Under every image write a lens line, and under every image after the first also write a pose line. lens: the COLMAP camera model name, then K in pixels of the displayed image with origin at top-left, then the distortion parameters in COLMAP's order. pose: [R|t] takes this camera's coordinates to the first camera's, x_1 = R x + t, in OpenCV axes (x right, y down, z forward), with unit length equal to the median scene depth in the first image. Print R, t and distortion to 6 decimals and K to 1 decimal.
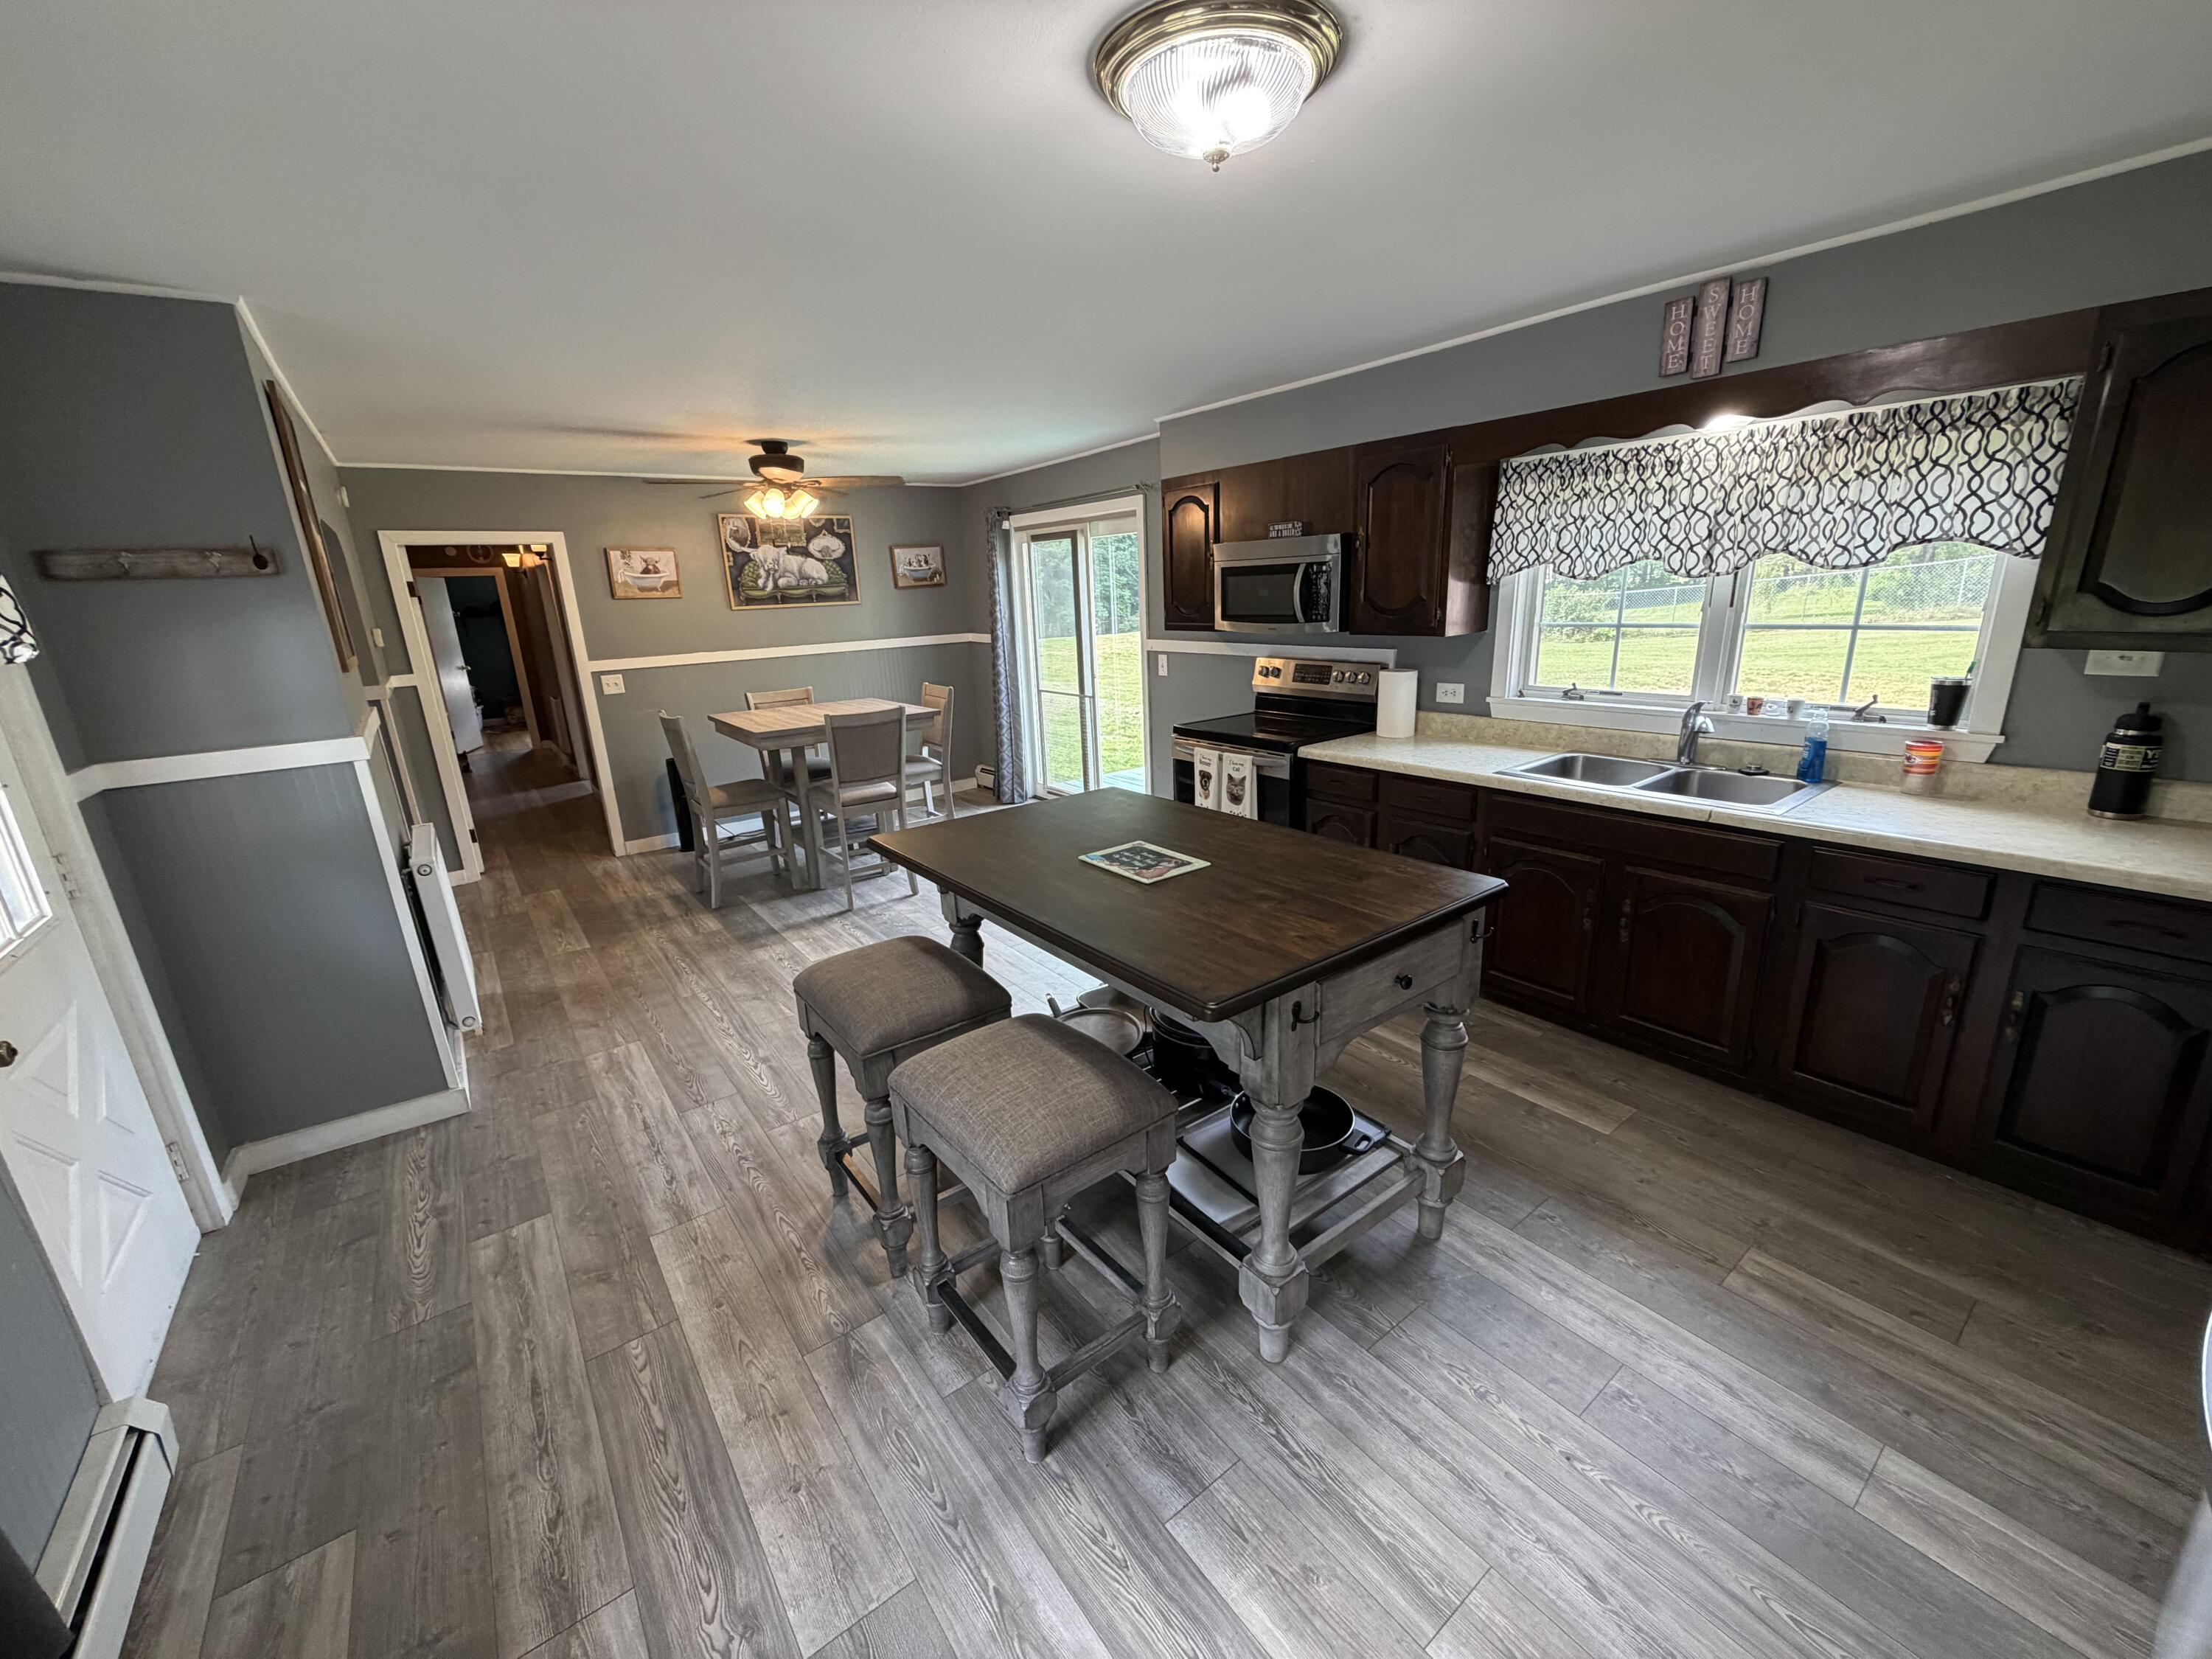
lens RADIAL K [[882.4, 0, 1100.9], [0, 882.4, 841.7], [0, 0, 1]] dist [0.008198, -0.000660]
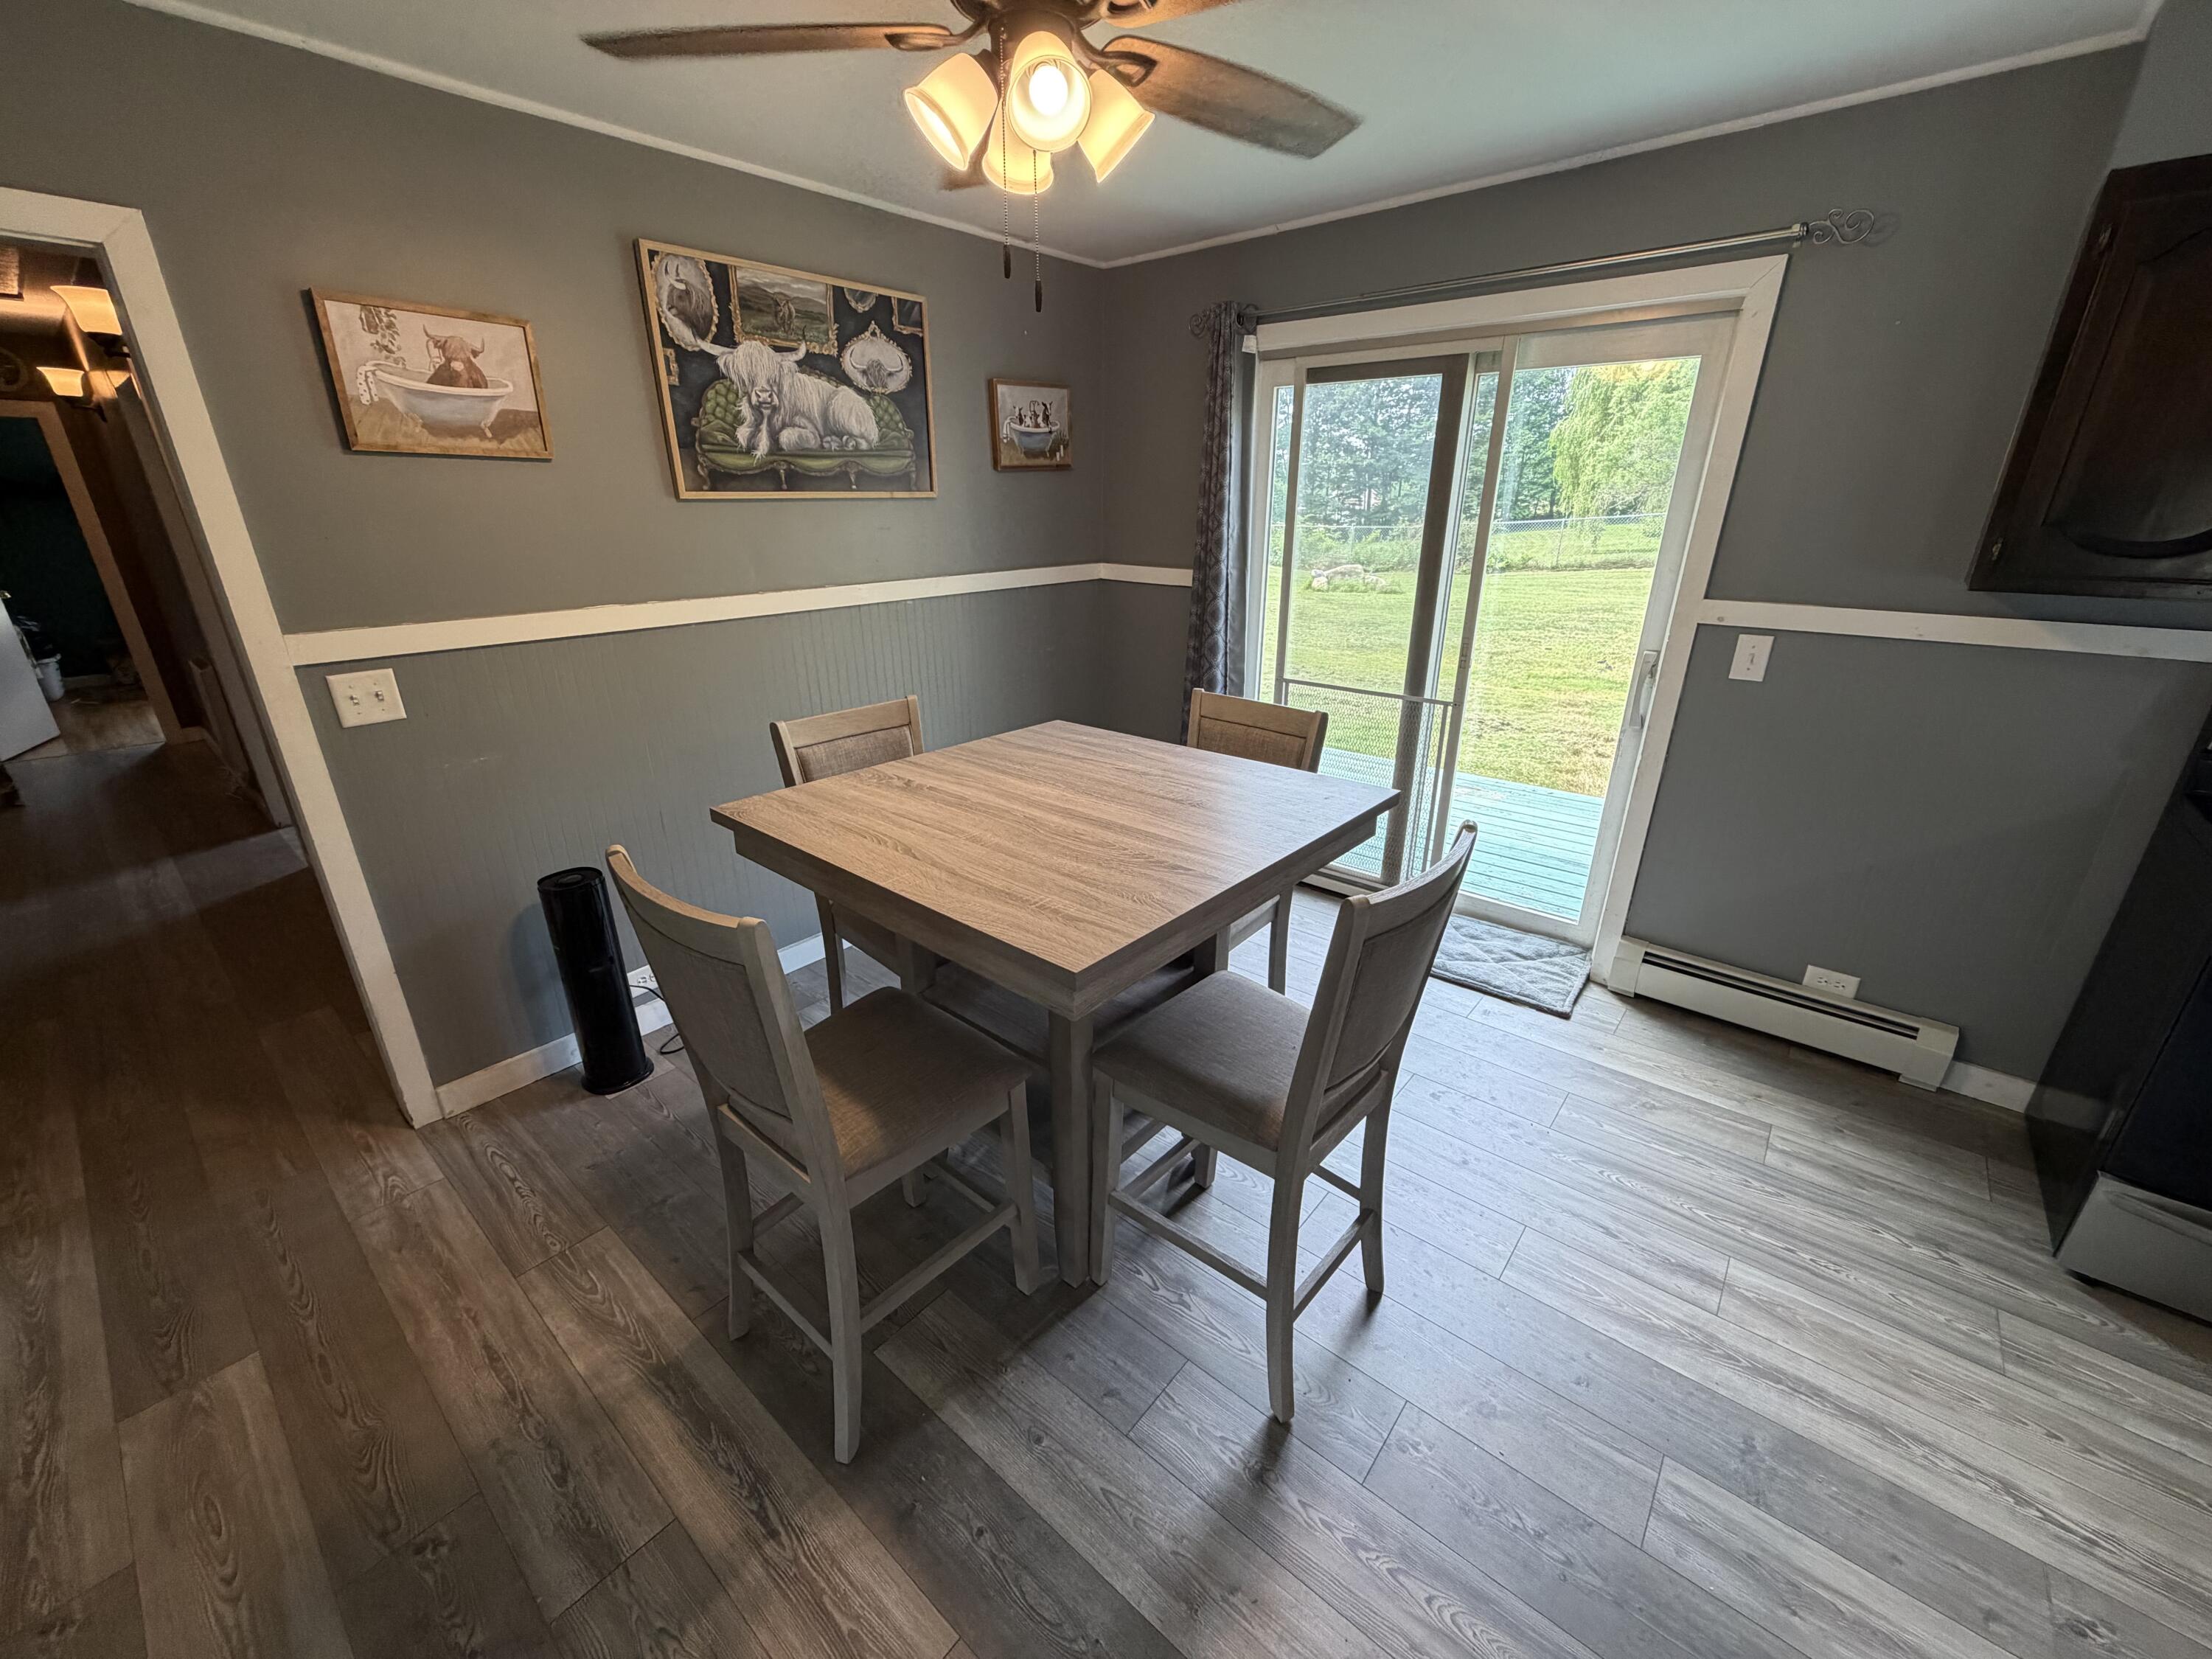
lens RADIAL K [[882.4, 0, 1102.6], [0, 882.4, 842.7], [0, 0, 1]] dist [0.008198, -0.000660]
pose [[0.975388, -0.043362, 0.216190, -0.318425], [0.024280, 0.995632, 0.090154, -0.134815], [-0.219155, -0.082686, 0.972180, 0.540187]]
